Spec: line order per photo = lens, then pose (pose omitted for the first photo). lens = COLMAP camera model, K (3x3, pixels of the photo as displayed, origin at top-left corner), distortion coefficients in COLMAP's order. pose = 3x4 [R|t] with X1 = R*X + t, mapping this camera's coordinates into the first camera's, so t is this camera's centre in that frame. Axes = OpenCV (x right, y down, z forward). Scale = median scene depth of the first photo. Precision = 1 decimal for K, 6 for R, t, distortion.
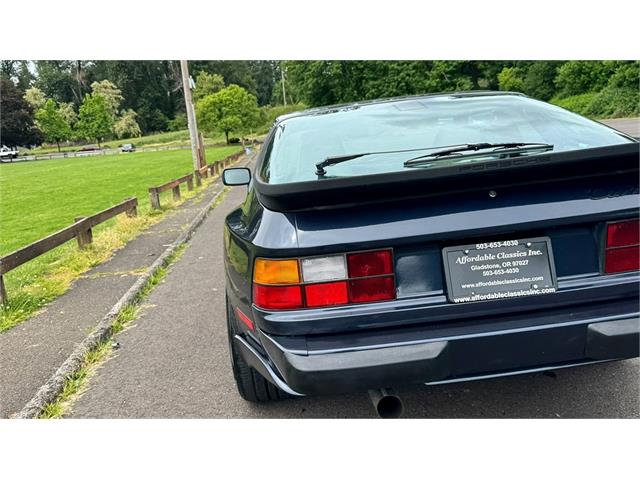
lens RADIAL K [[549.1, 0, 303.8], [0, 549.1, 235.7], [0, 0, 1]] dist [0.087024, -0.169960]
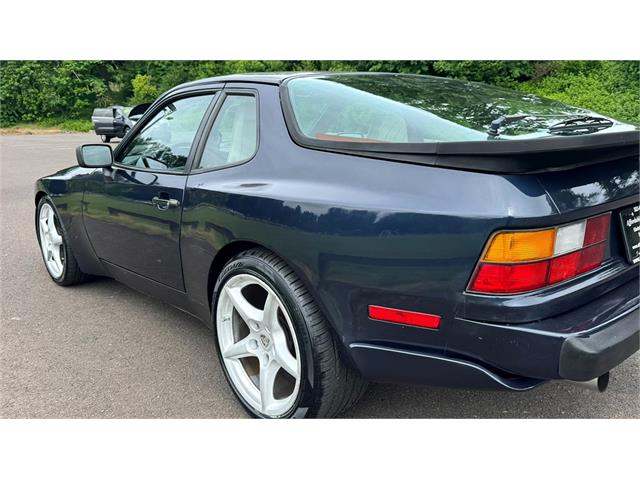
lens RADIAL K [[555.7, 0, 319.7], [0, 555.7, 238.0], [0, 0, 1]] dist [0.020985, -0.021208]
pose [[0.788169, -0.057459, 0.612771, -0.745567], [0.062541, 0.997956, 0.013135, 0.020796], [-0.612273, 0.027971, 0.790151, 0.477862]]
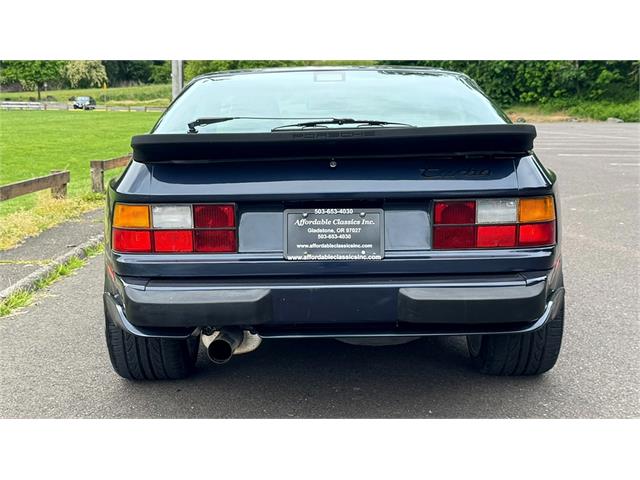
lens RADIAL K [[906.5, 0, 307.6], [0, 906.5, 243.4], [0, 0, 1]] dist [0.111308, 0.000000]
pose [[0.993431, 0.100427, -0.054861, 0.365670], [-0.102070, 0.994383, -0.028006, 0.121600], [0.051740, 0.033421, 0.998101, -0.700080]]
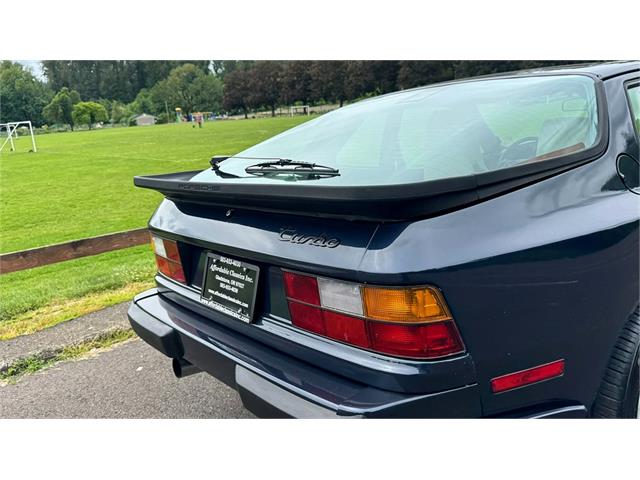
lens RADIAL K [[549.1, 0, 320.5], [0, 549.1, 227.1], [0, 0, 1]] dist [0.087024, -0.169960]
pose [[0.592772, 0.205687, -0.778662, 1.127247], [-0.123536, 0.978617, 0.164461, -0.216169], [0.795839, -0.001295, 0.605506, 0.463977]]
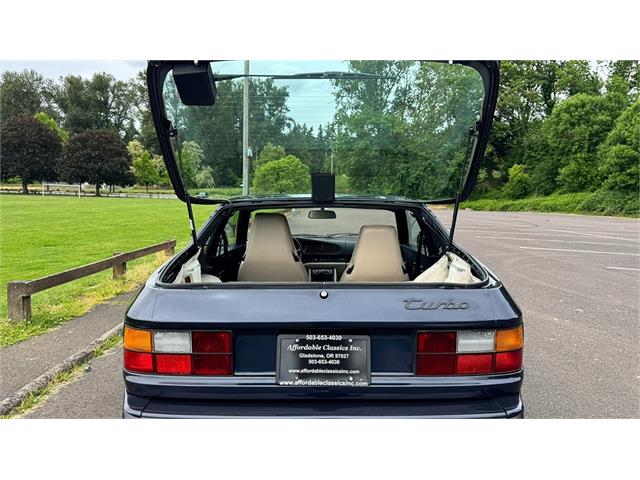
lens RADIAL K [[453.6, 0, 316.5], [0, 453.6, 240.7], [0, 0, 1]] dist [0.074233, -0.083556]
pose [[0.992085, 0.112727, -0.055314, 0.330913], [-0.117164, 0.989477, -0.084894, -0.093094], [0.045162, 0.090703, 0.994853, 0.025582]]
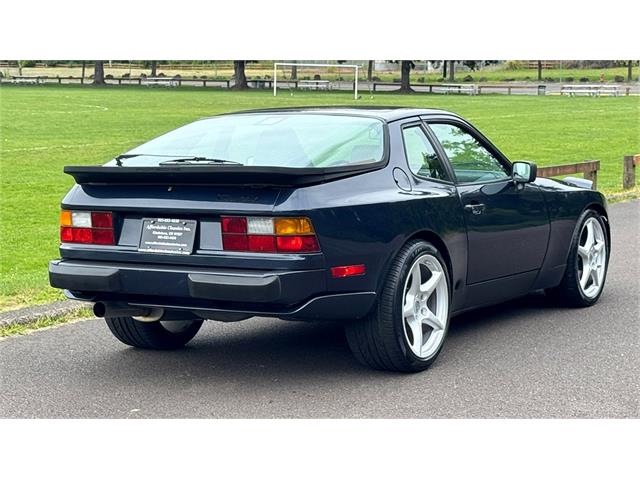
lens RADIAL K [[1475.2, 0, 320.9], [0, 1475.2, 239.7], [0, 0, 1]] dist [-0.060726, 0.000000]
pose [[0.830550, 0.148676, -0.536733, 2.729115], [-0.175691, 0.984445, 0.000826, -0.009169], [0.528507, 0.093613, 0.843752, -2.132370]]
